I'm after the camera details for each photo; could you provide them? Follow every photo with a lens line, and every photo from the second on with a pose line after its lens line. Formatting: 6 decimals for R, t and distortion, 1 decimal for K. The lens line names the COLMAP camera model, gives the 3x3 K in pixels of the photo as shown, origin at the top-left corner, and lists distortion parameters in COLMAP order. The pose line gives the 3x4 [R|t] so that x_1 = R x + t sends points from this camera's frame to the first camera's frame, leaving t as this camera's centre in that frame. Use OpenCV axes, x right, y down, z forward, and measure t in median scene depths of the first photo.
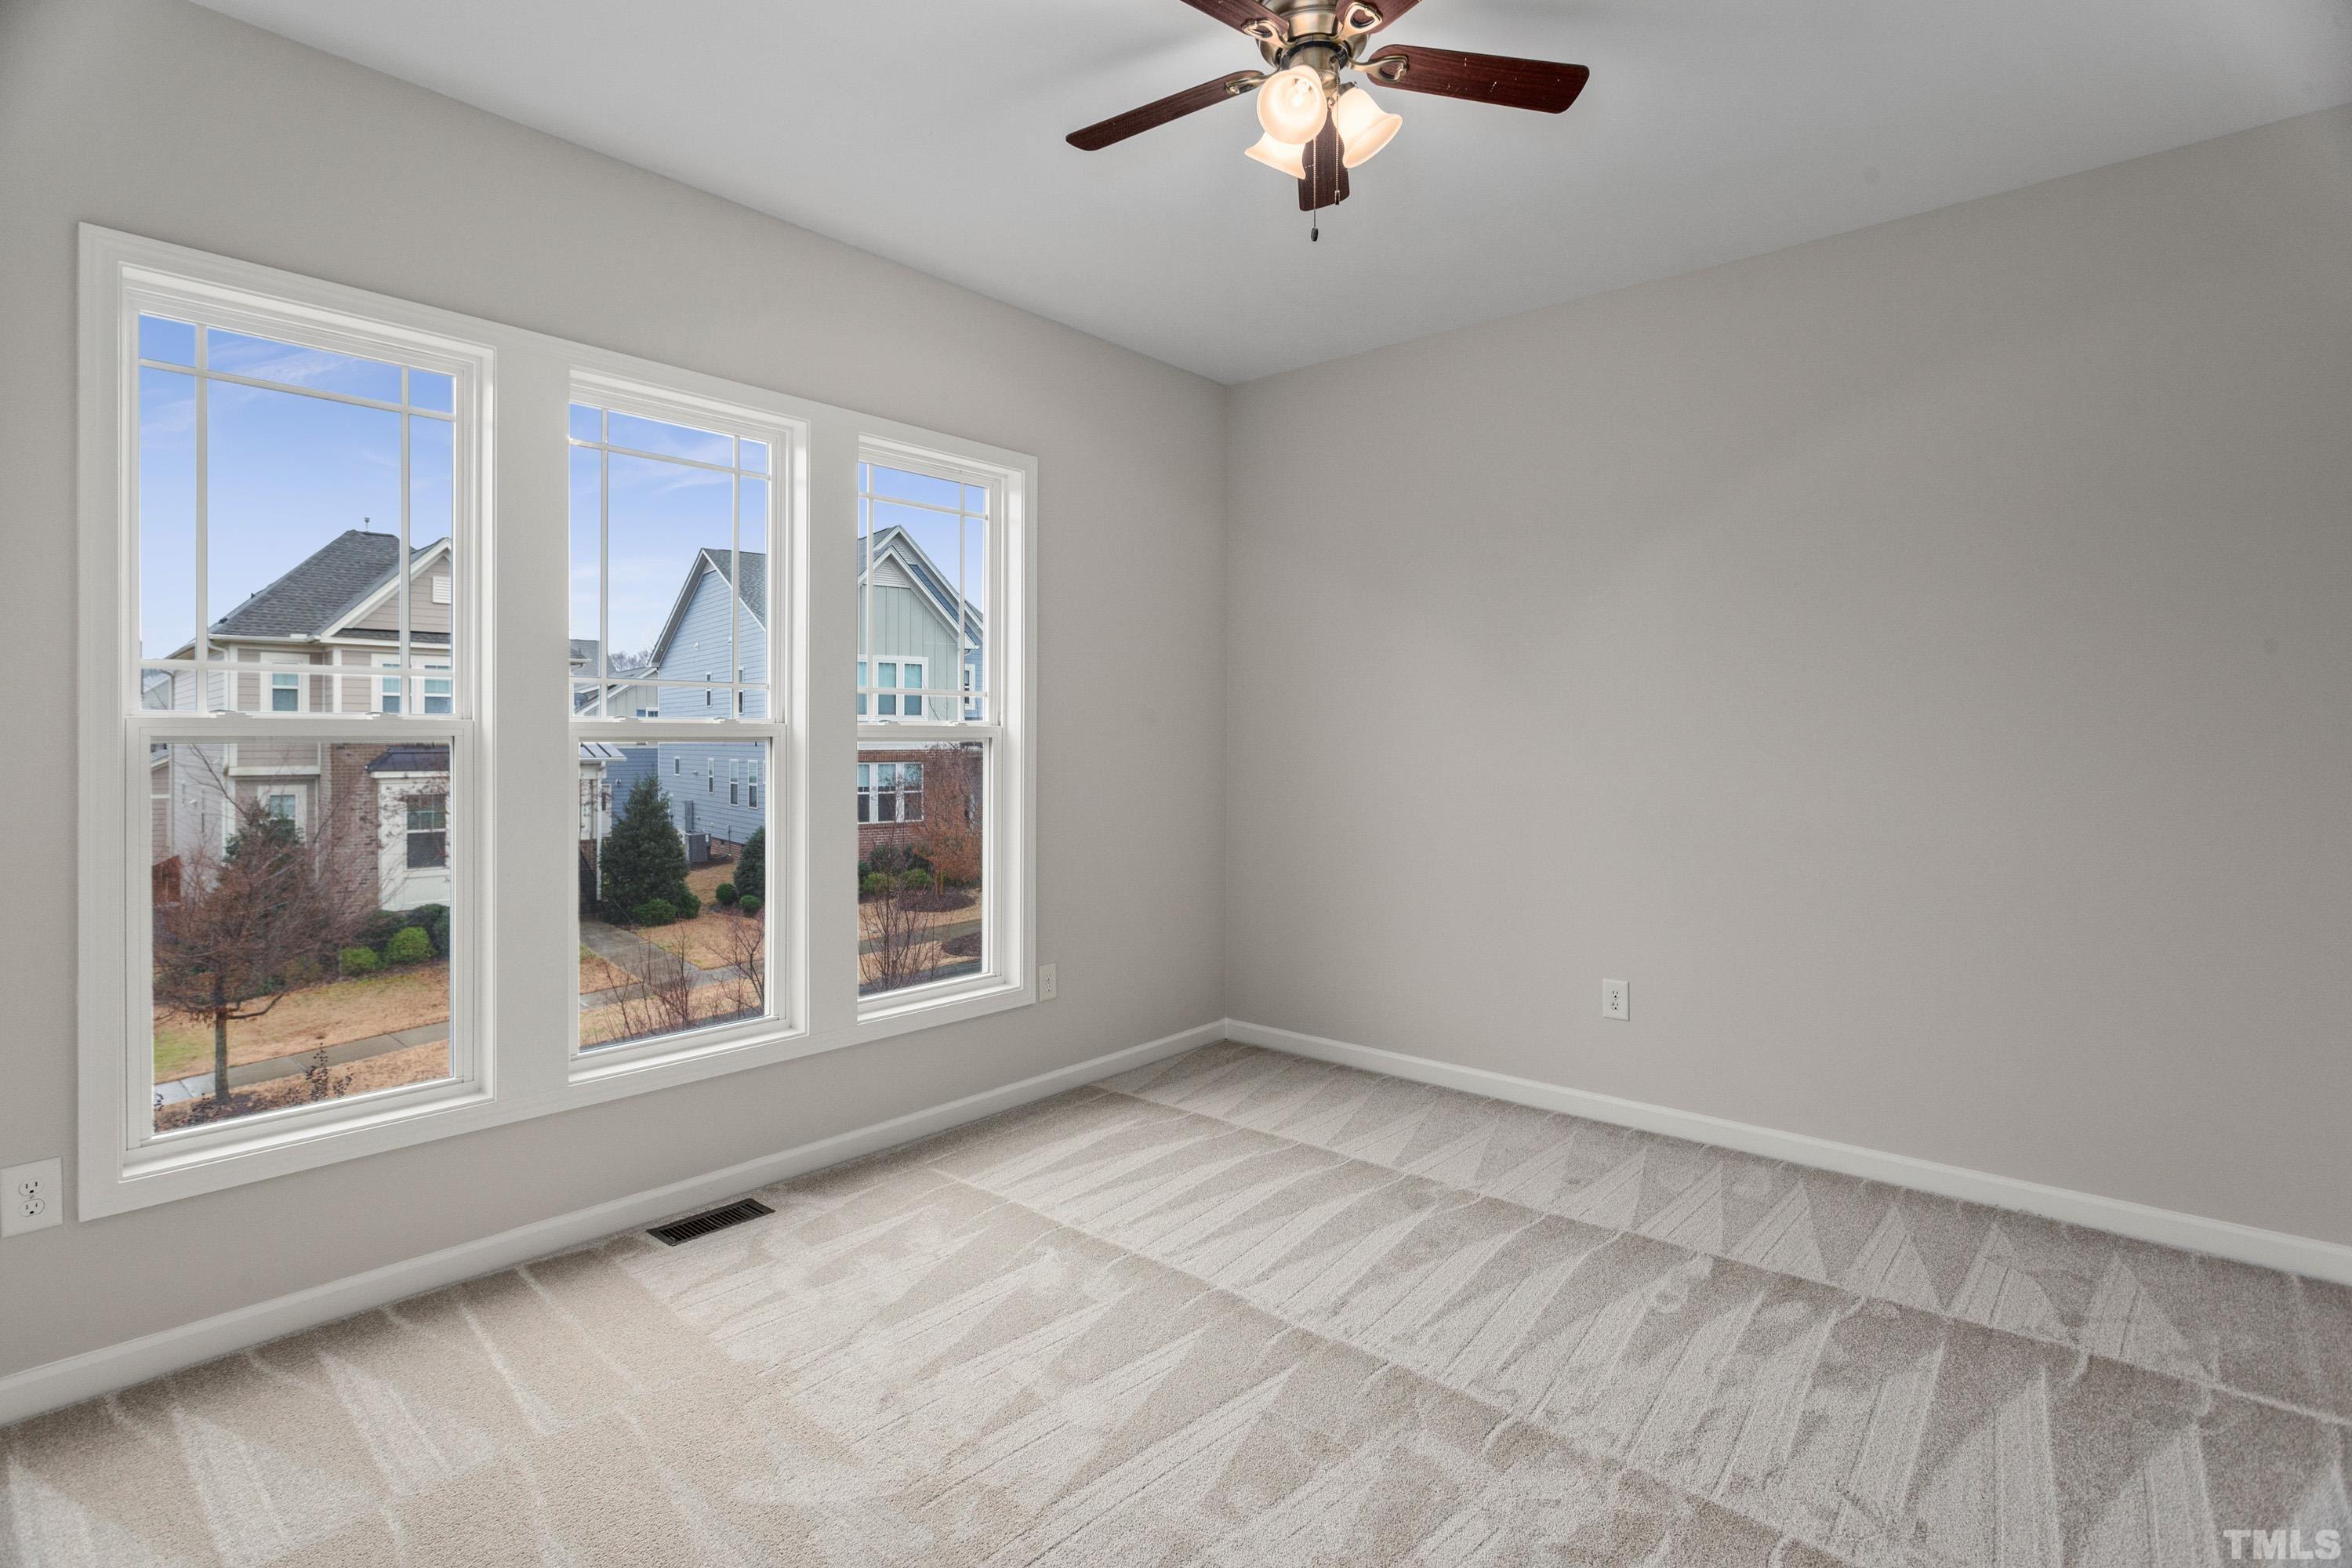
lens RADIAL K [[1167.4, 0, 1177.0], [0, 1167.4, 774.6], [0, 0, 1]] dist [0.006439, 0.000658]
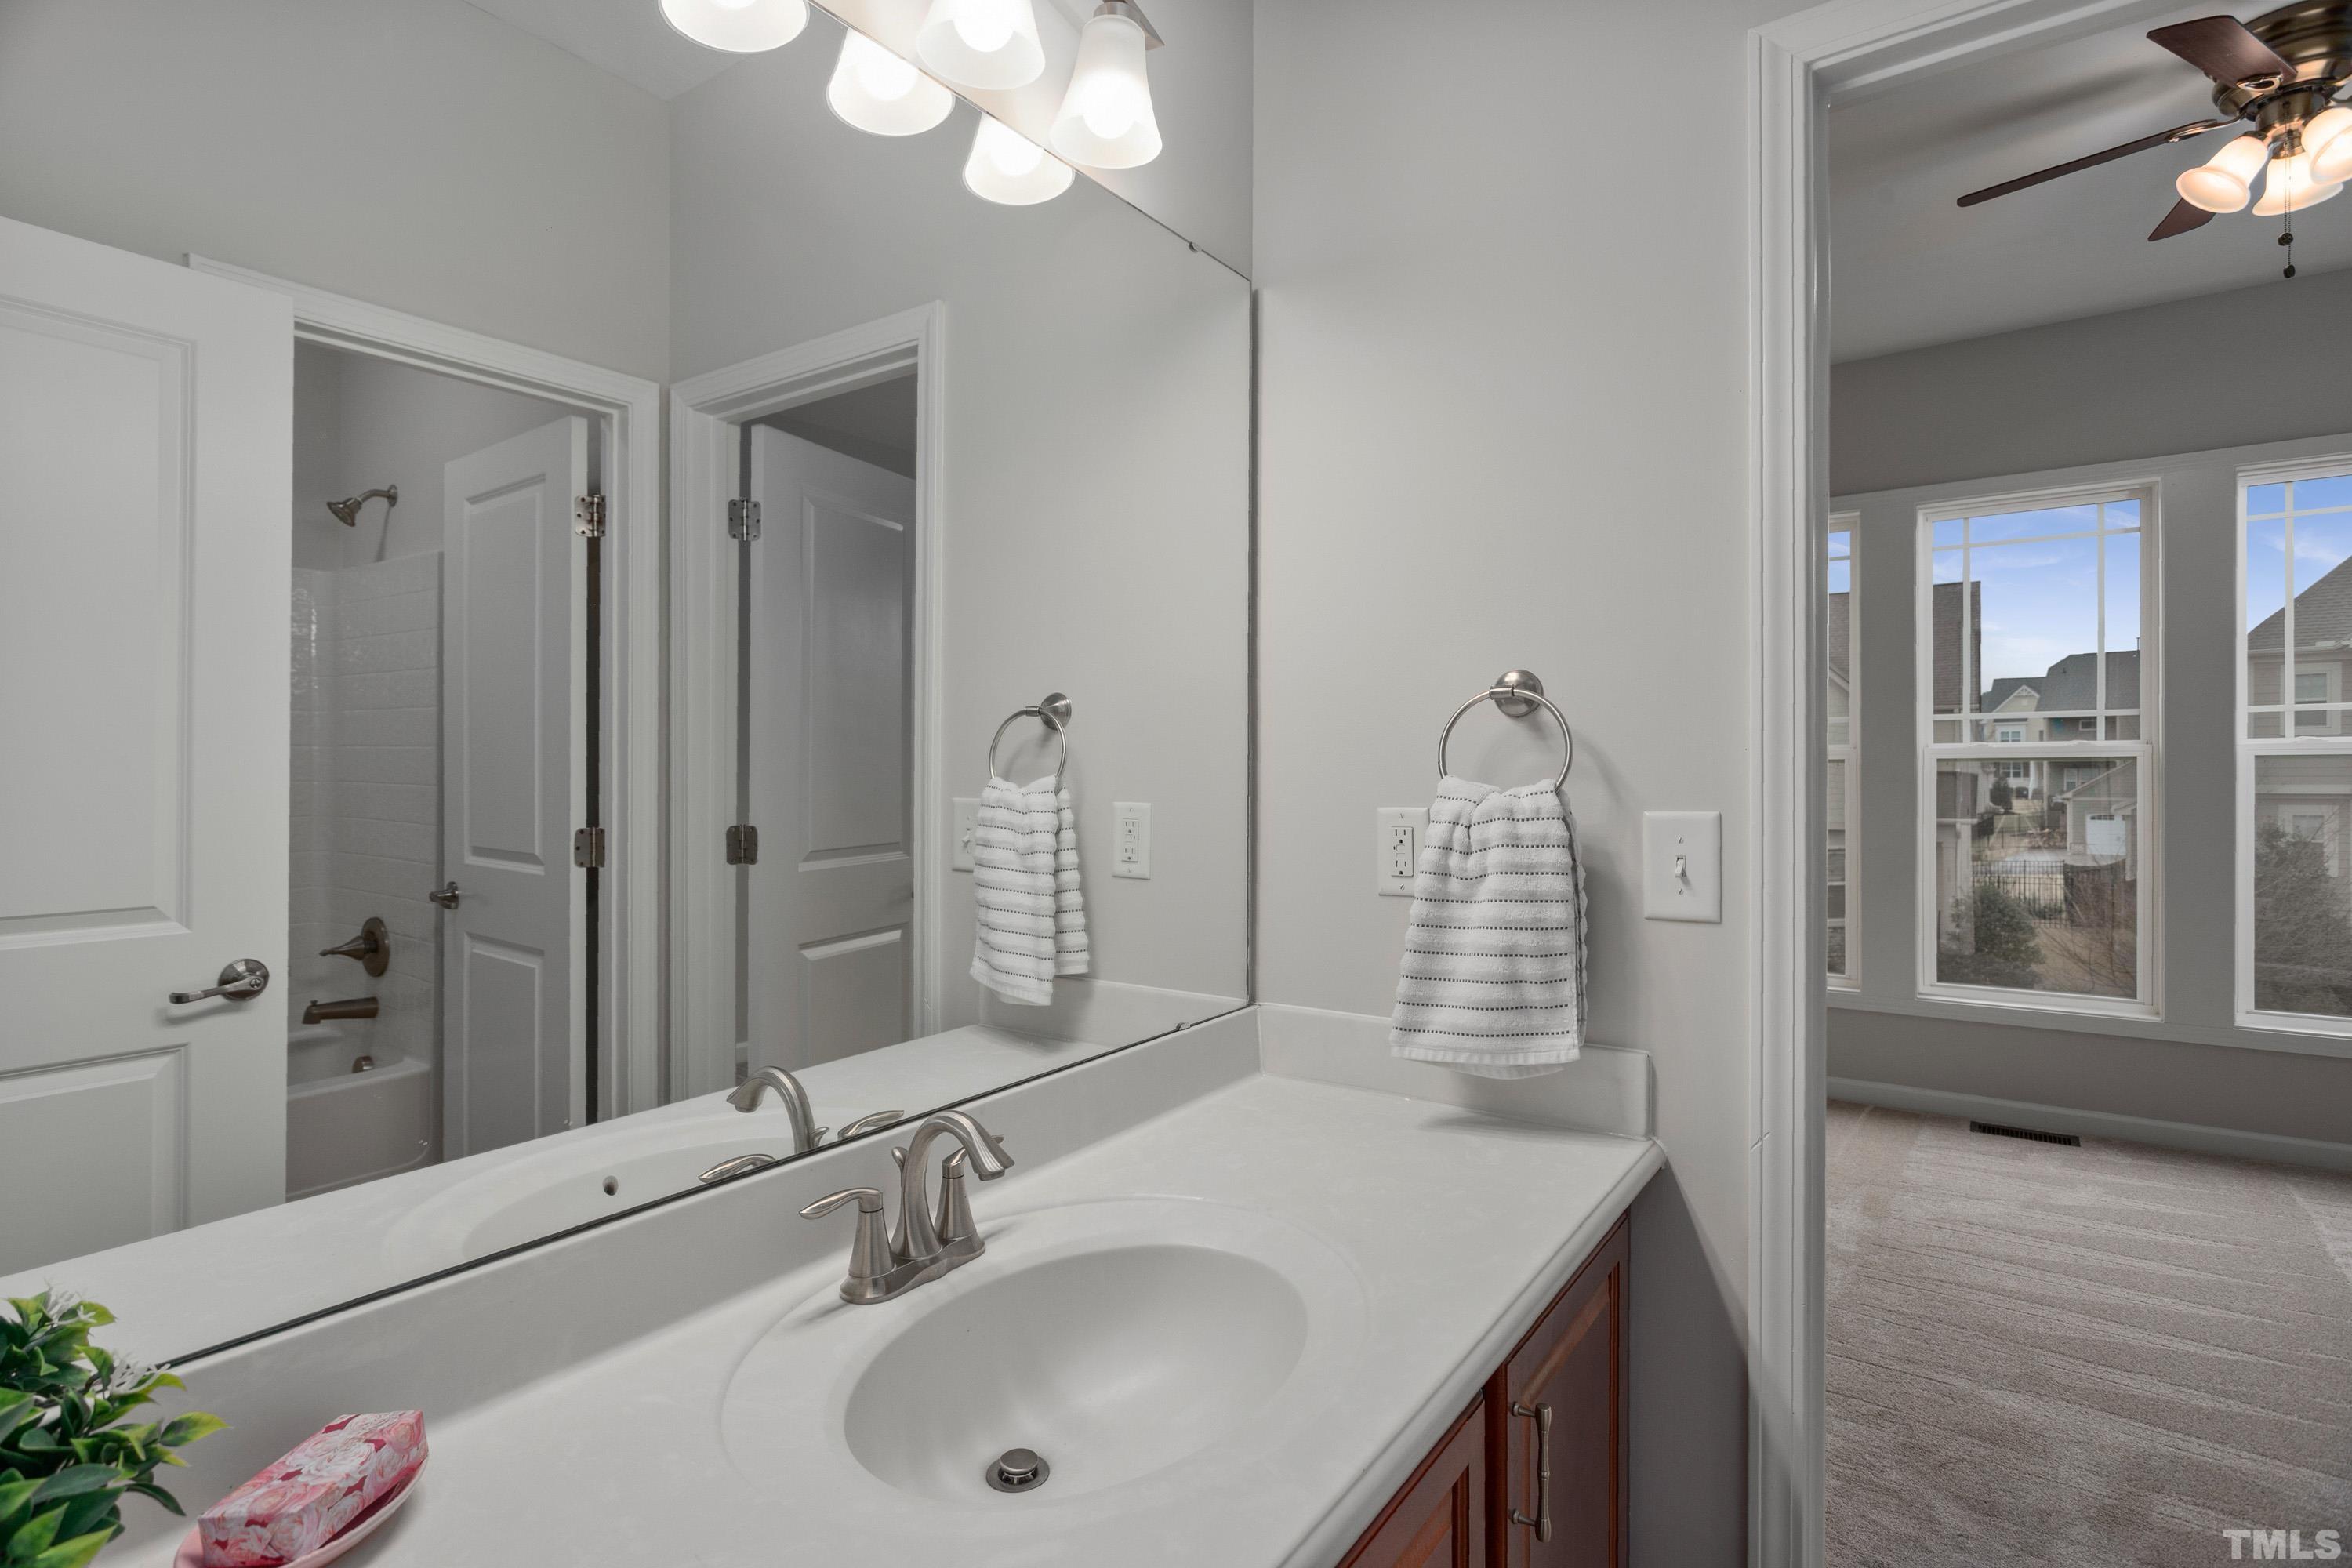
lens RADIAL K [[1167.4, 0, 1175.2], [0, 1167.4, 776.9], [0, 0, 1]] dist [0.006439, 0.000658]
pose [[0.121016, -0.005251, -0.992637, 0.895256], [-0.008460, 0.999944, -0.006321, 0.006077], [0.992614, 0.009162, 0.120965, -0.099576]]
